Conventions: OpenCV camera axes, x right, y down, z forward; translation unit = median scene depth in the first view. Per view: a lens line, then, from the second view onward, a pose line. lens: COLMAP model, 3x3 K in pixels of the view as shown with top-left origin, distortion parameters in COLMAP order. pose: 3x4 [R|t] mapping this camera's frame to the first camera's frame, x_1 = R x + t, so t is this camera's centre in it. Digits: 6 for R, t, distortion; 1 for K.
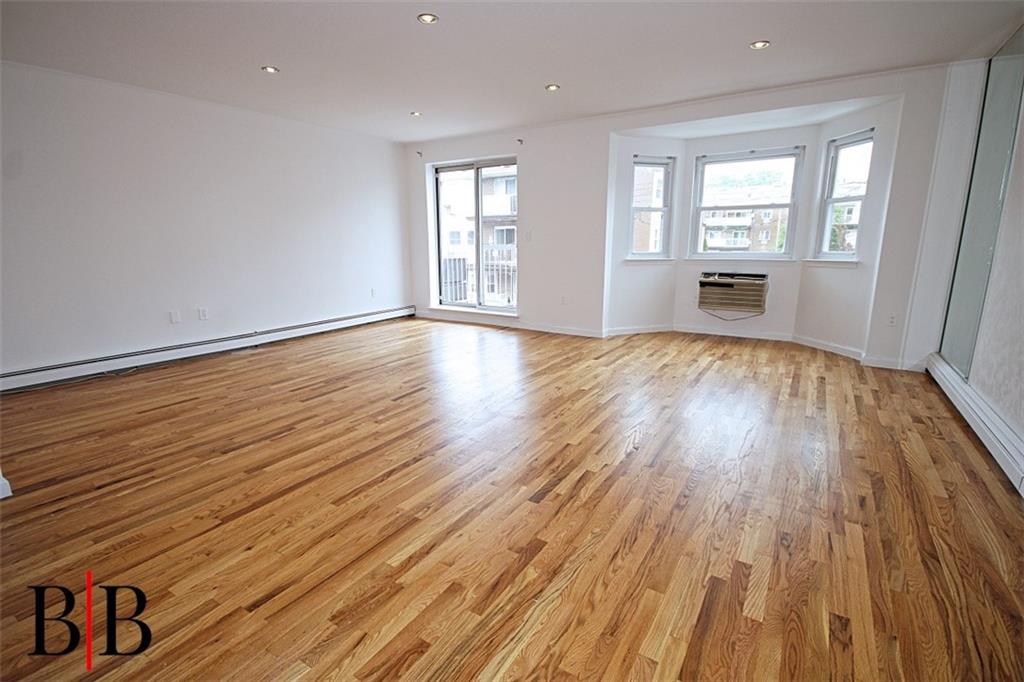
lens RADIAL K [[478.0, 0, 511.3], [0, 478.0, 343.4], [0, 0, 1]] dist [0.004396, 0.001874]
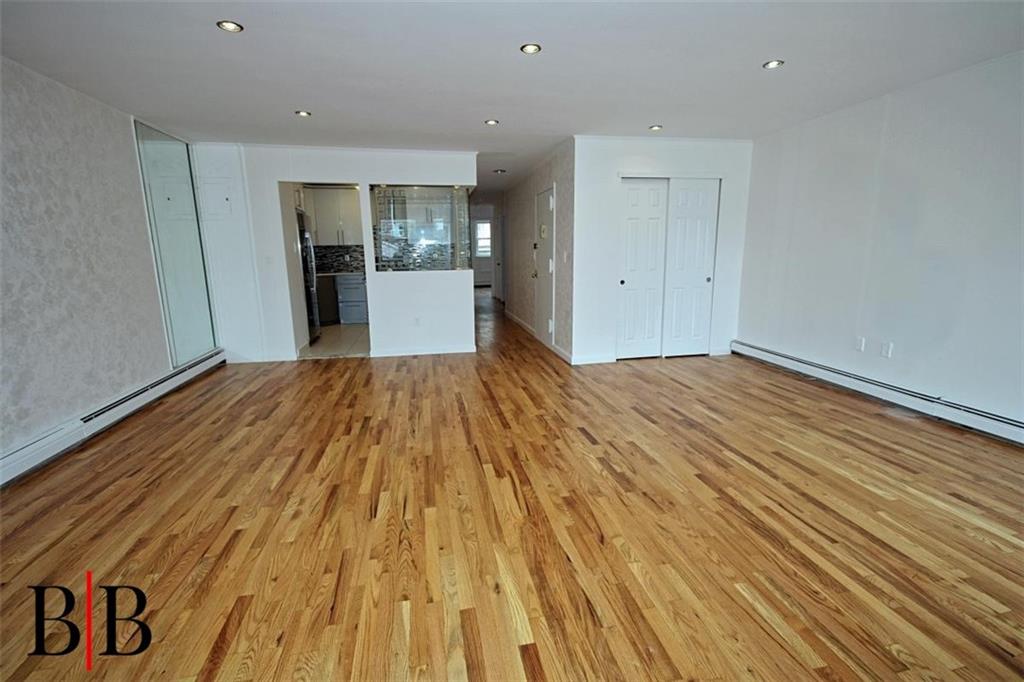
lens RADIAL K [[478.0, 0, 509.5], [0, 478.0, 341.4], [0, 0, 1]] dist [0.004396, 0.001874]
pose [[-0.729640, 0.142011, -0.668924, 0.374817], [-0.128810, 0.932147, 0.338394, -0.273888], [0.671591, 0.333070, -0.661839, 1.132202]]
